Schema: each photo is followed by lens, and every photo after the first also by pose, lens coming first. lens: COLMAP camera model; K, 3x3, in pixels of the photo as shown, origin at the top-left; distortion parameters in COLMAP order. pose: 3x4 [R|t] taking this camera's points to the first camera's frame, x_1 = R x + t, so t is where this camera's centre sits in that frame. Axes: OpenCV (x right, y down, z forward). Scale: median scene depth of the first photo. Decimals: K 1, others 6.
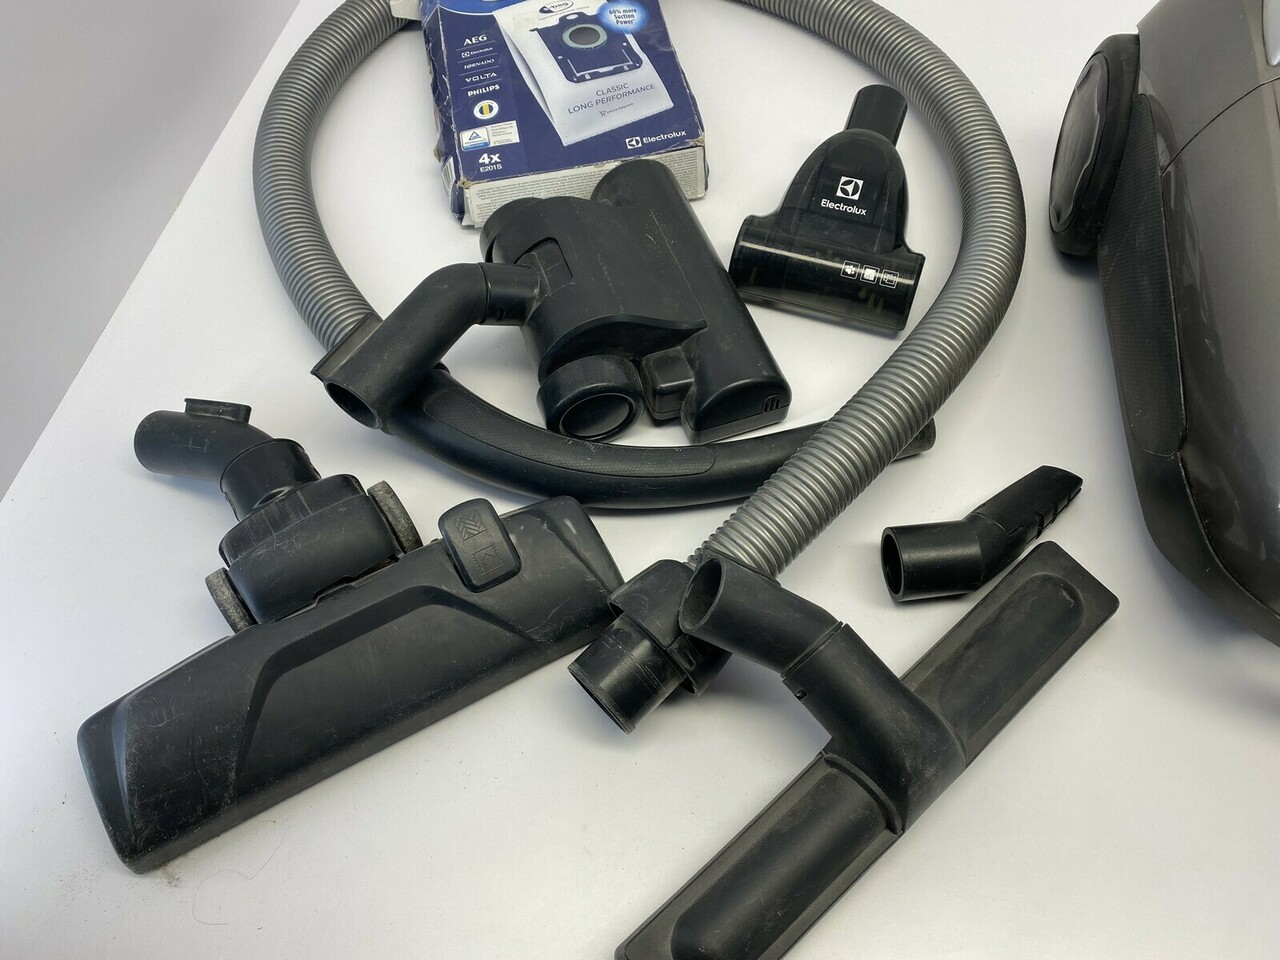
lens RADIAL K [[961.1, 0, 640.0], [0, 961.1, 480.0], [0, 0, 1]] dist [0.131180, -0.408259]
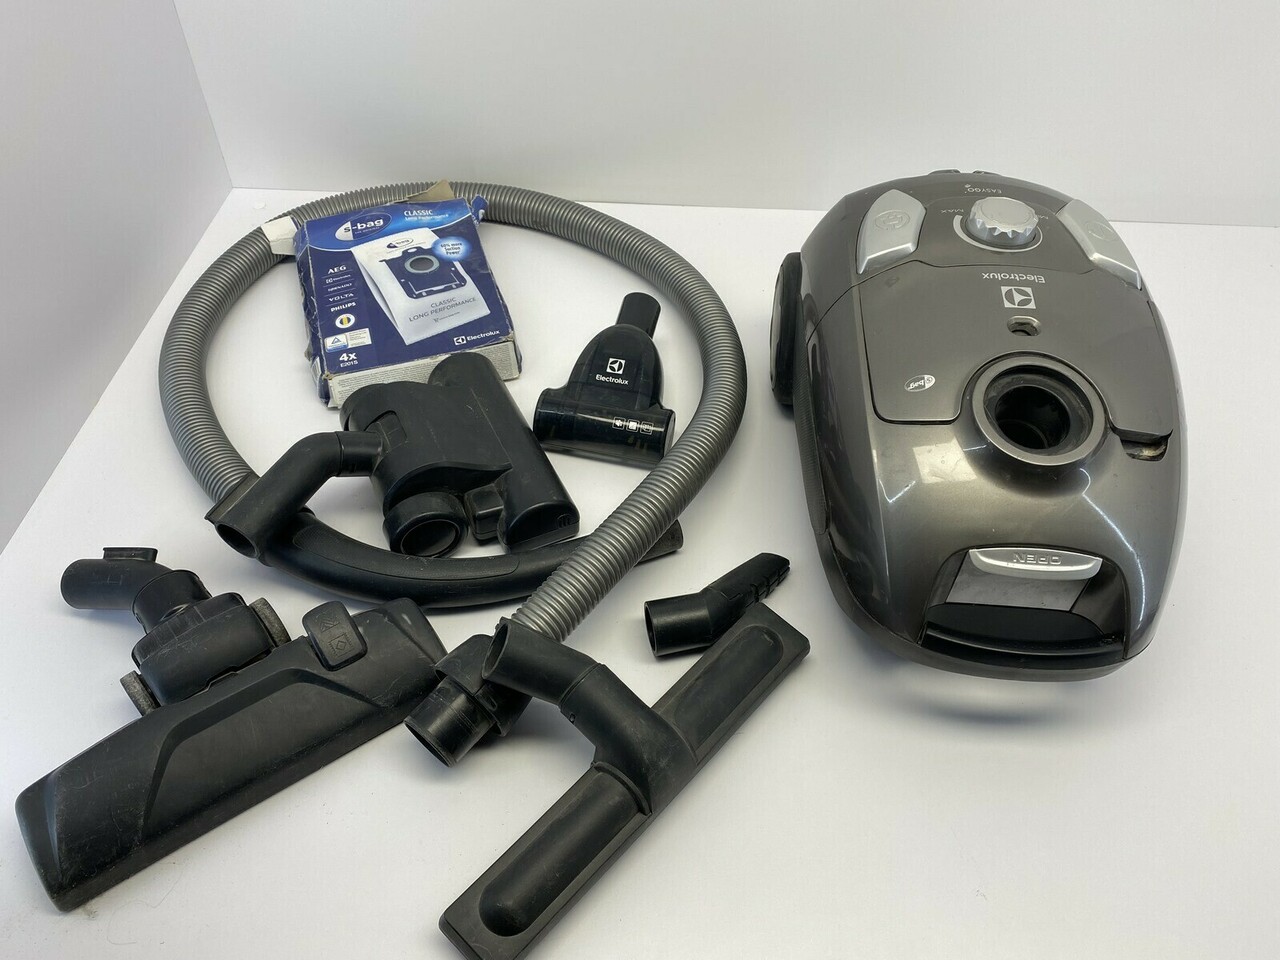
lens RADIAL K [[957.0, 0, 640.0], [0, 957.0, 480.0], [0, 0, 1]] dist [0.088337, -0.200148]
pose [[0.993417, -0.060113, 0.097515, 0.118962], [0.076636, 0.981456, -0.175700, 0.108860], [-0.085145, 0.182016, 0.979602, -0.332513]]
